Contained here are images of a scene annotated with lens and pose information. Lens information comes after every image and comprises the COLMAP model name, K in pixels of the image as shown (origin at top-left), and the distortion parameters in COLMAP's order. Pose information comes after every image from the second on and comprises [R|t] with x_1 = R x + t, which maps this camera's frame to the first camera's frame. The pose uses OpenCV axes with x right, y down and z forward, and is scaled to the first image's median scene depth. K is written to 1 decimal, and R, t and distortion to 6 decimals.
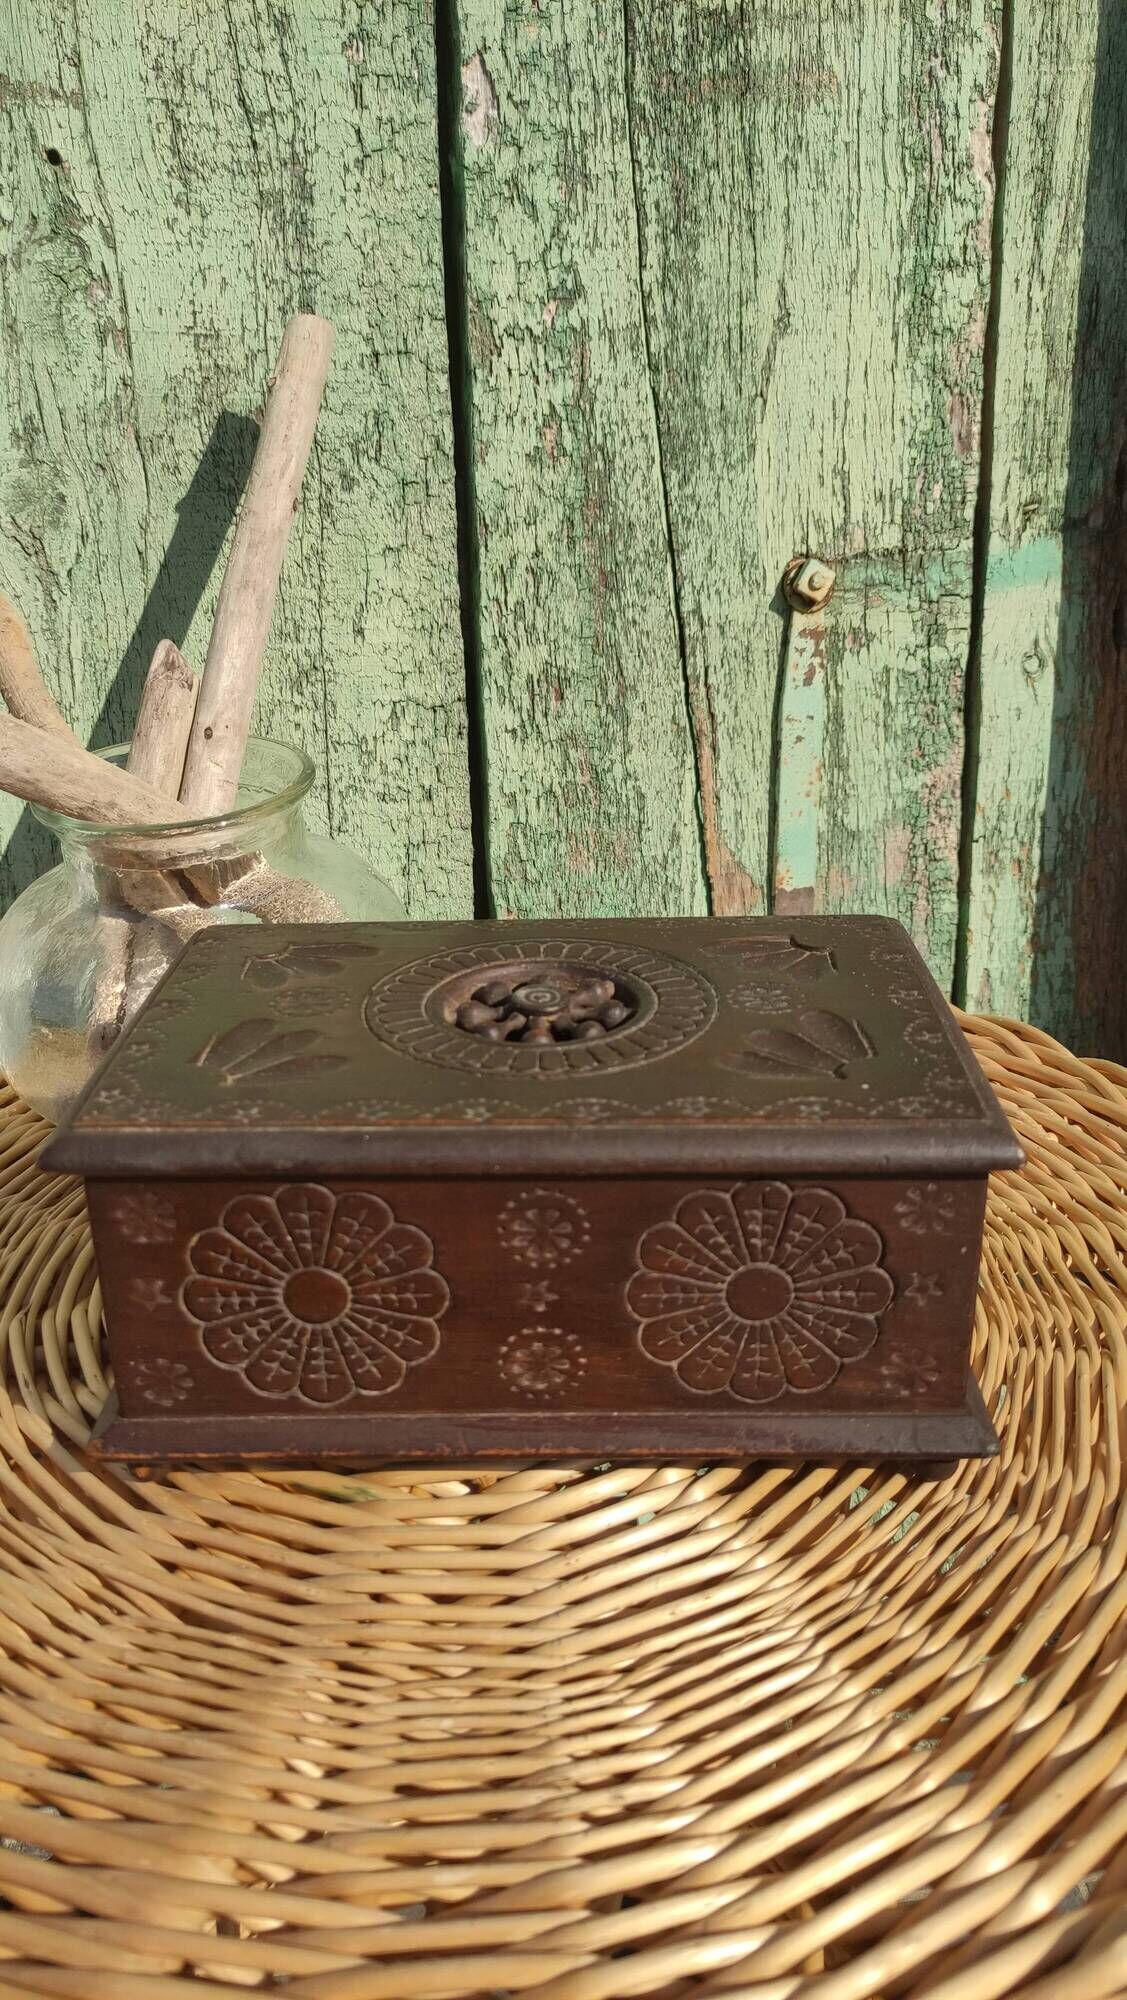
lens RADIAL K [[1517.5, 0, 573.8], [0, 1517.5, 1011.7], [0, 0, 1]] dist [0.010181, -0.035452]
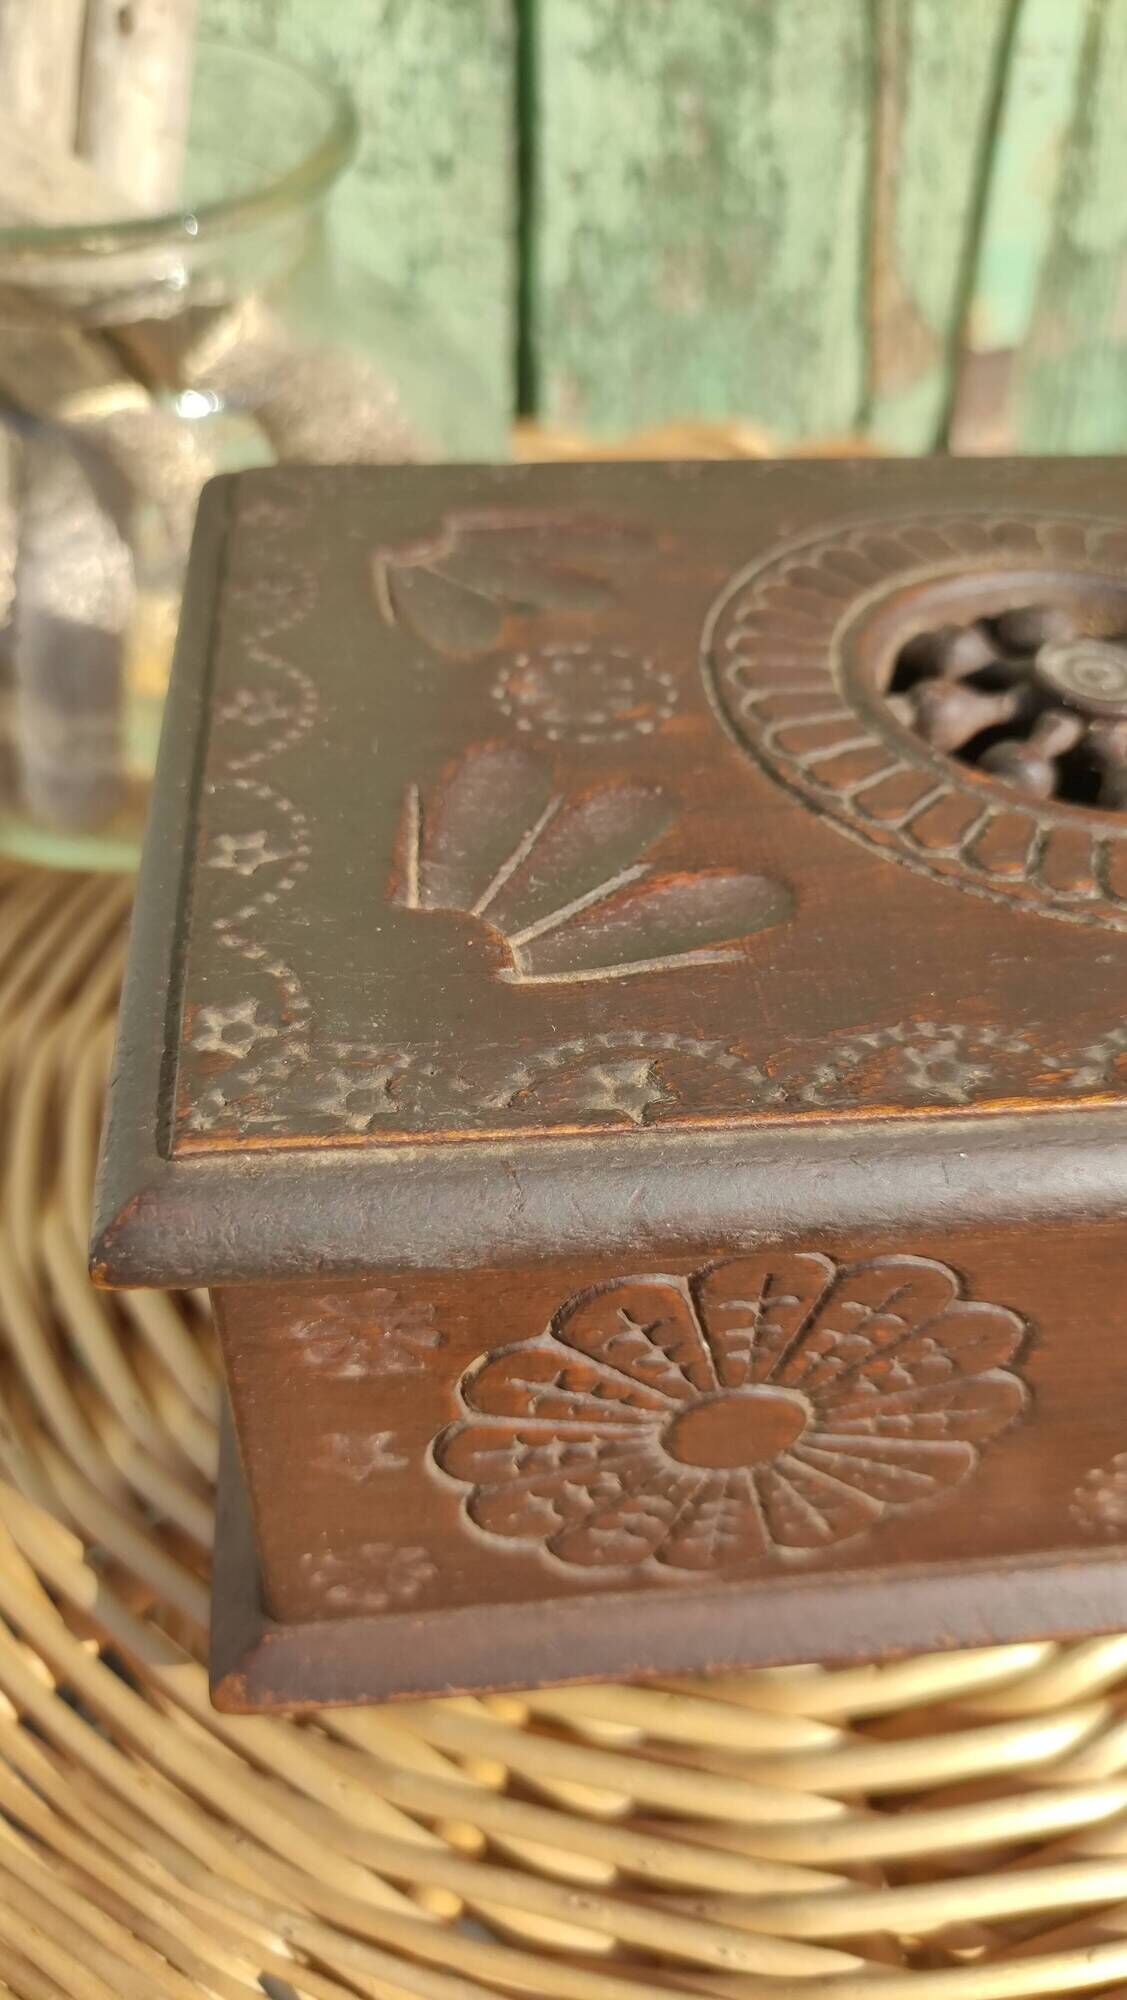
lens RADIAL K [[1517.5, 0, 555.0], [0, 1517.5, 1015.0], [0, 0, 1]] dist [0.010181, -0.035452]
pose [[0.990869, -0.038312, 0.129267, -0.149707], [-0.009864, 0.935607, 0.352906, -0.044978], [-0.134463, -0.350959, 0.926686, 0.347823]]
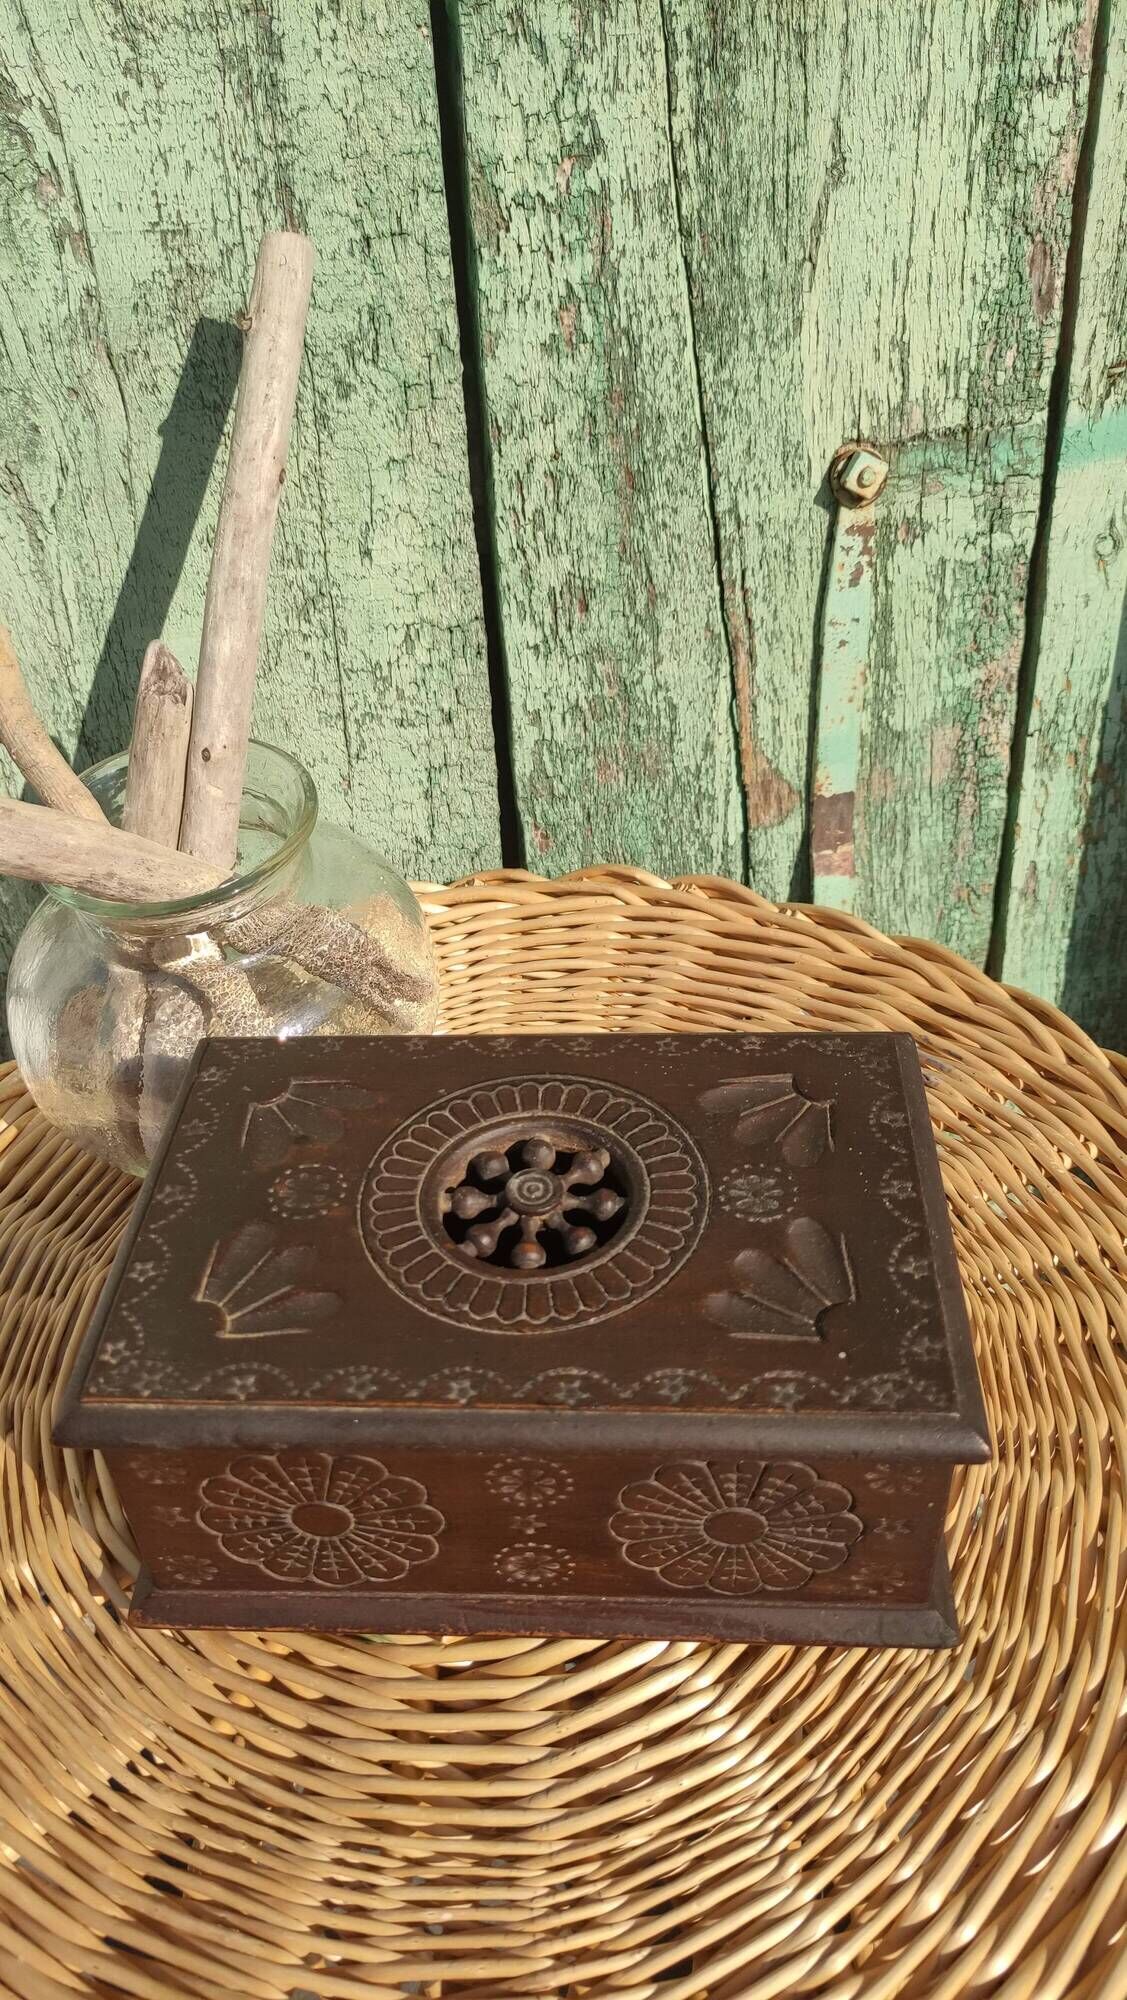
lens RADIAL K [[1517.5, 0, 570.7], [0, 1517.5, 982.0], [0, 0, 1]] dist [0.010181, -0.035452]
pose [[0.998333, -0.001638, -0.057700, 0.037671], [0.017531, 0.960985, 0.276043, -0.258031], [0.054997, -0.276595, 0.959412, 0.044861]]
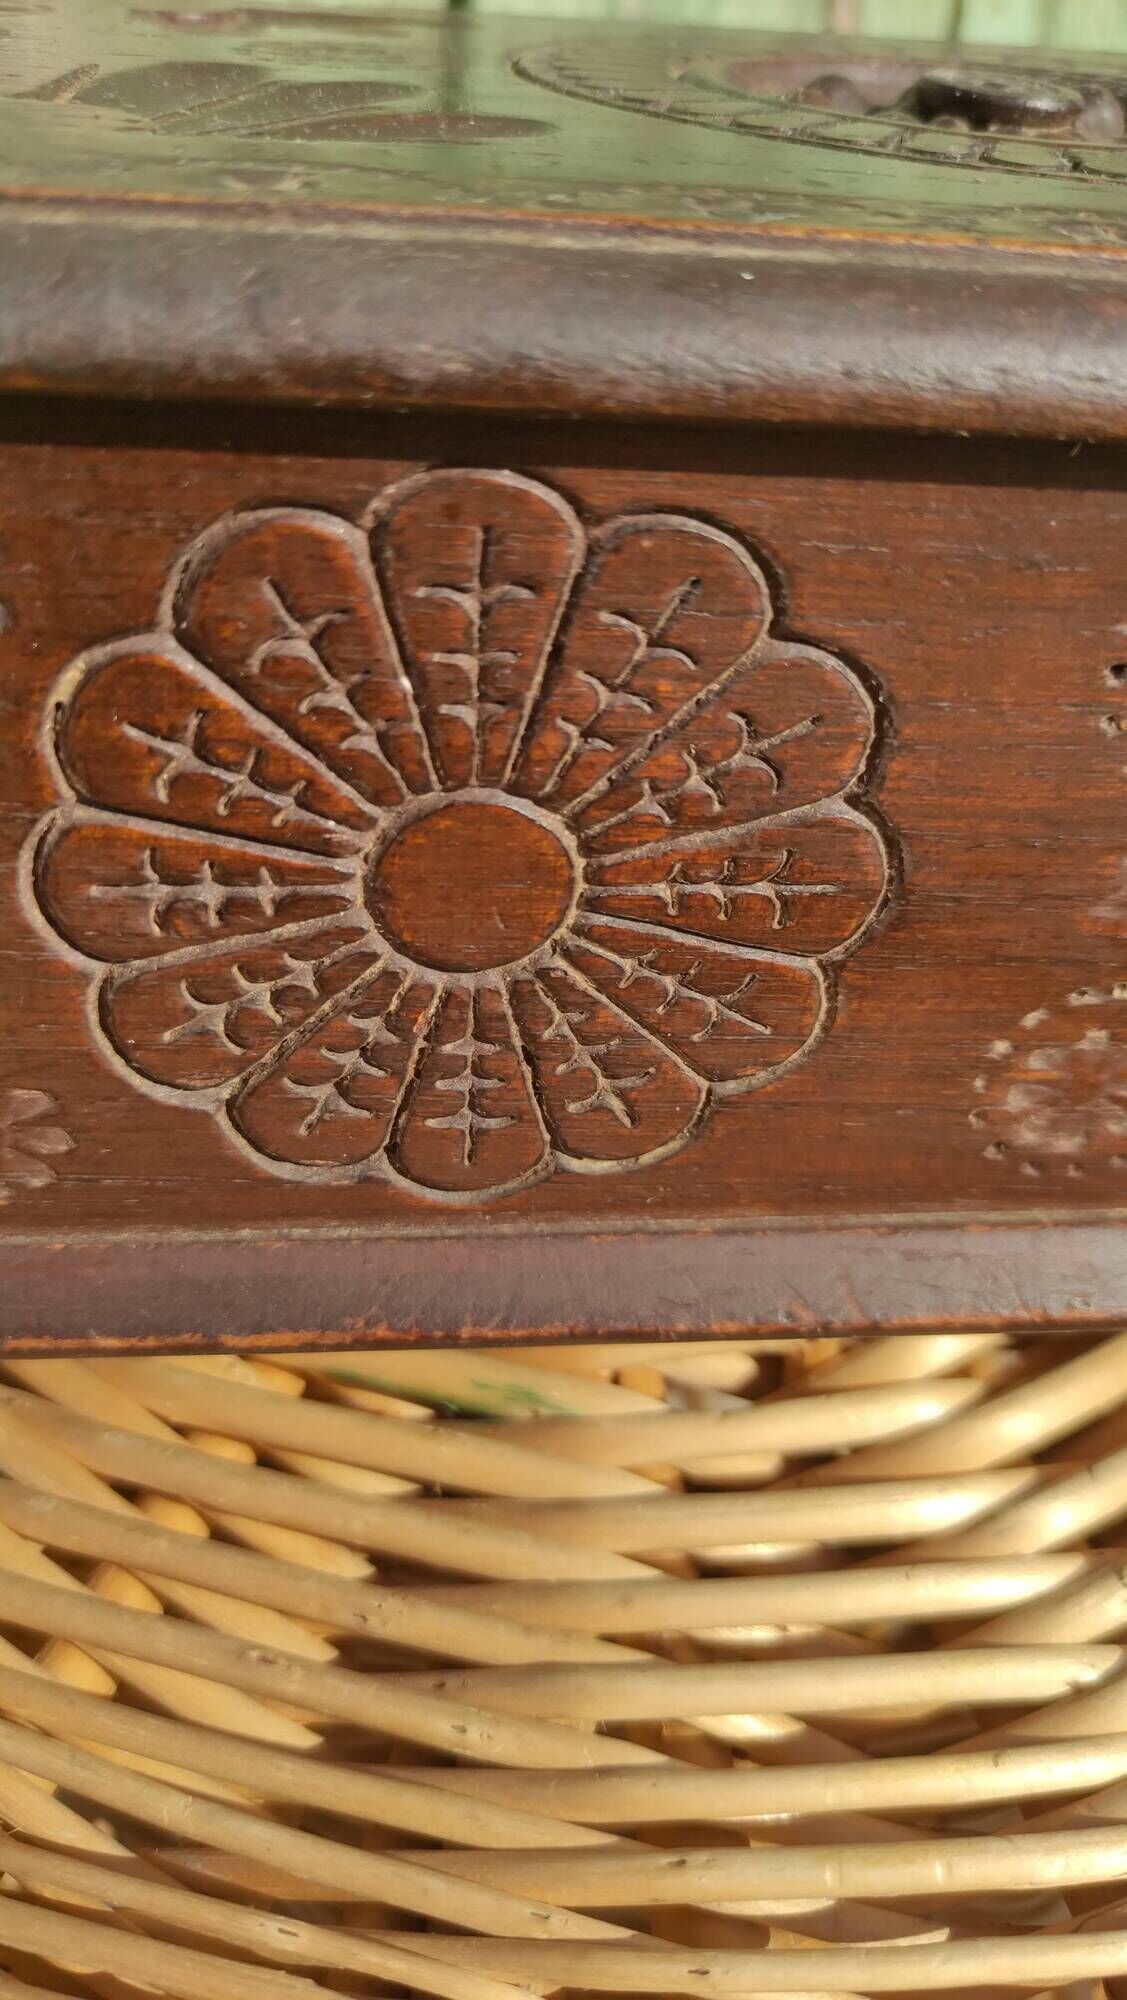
lens RADIAL K [[1517.5, 0, 543.3], [0, 1517.5, 1029.0], [0, 0, 1]] dist [0.010181, -0.035452]
pose [[0.992321, 0.004484, 0.123605, -0.105576], [-0.033861, 0.971014, 0.236612, 0.077113], [-0.118961, -0.238981, 0.963710, 0.375693]]
